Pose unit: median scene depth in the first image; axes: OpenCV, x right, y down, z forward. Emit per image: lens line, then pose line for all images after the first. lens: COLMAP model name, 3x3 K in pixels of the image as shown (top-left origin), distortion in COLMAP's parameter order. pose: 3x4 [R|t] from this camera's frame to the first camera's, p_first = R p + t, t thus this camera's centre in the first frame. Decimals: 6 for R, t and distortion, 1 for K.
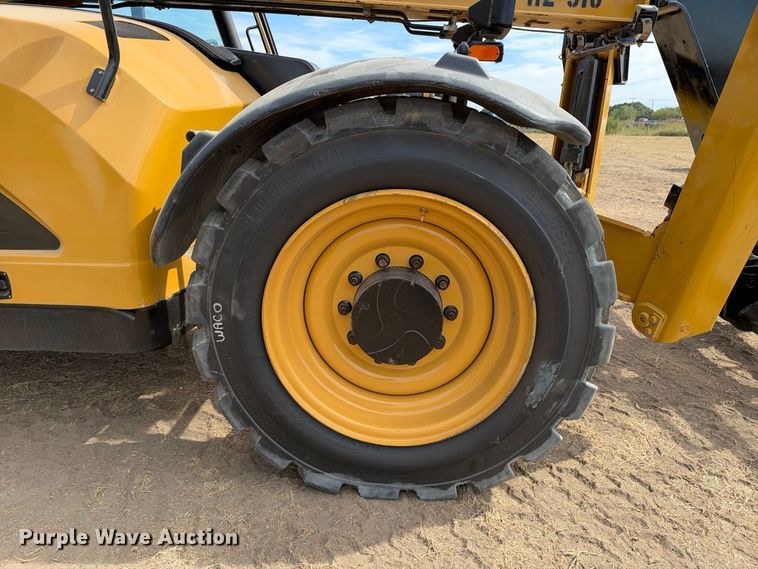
lens RADIAL K [[614.6, 0, 358.8], [0, 614.6, 286.7], [0, 0, 1]] dist [0.098969, -0.134409]
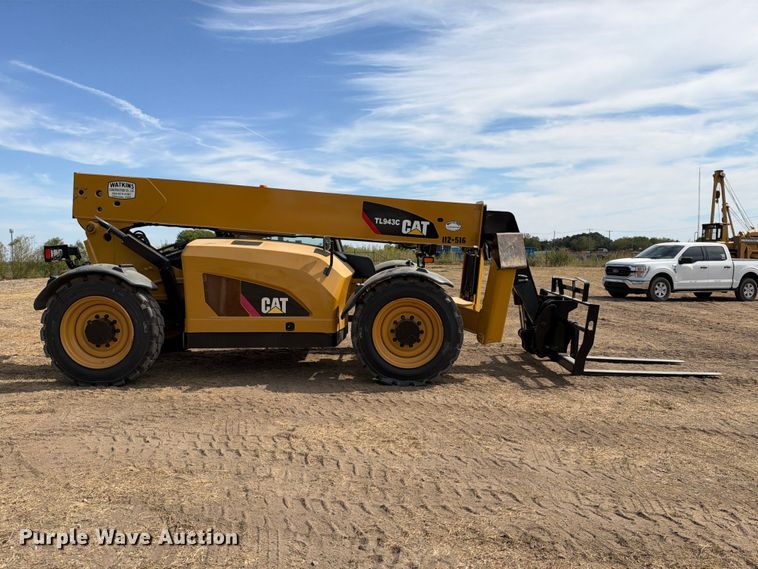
lens RADIAL K [[670.6, 0, 379.0], [0, 670.6, 284.5], [0, 0, 1]] dist [0.000301, 0.000227]
pose [[0.995737, -0.002971, 0.092188, -0.470024], [0.021995, 0.978297, -0.206035, 0.585057], [-0.089575, 0.207184, 0.974192, -2.918917]]
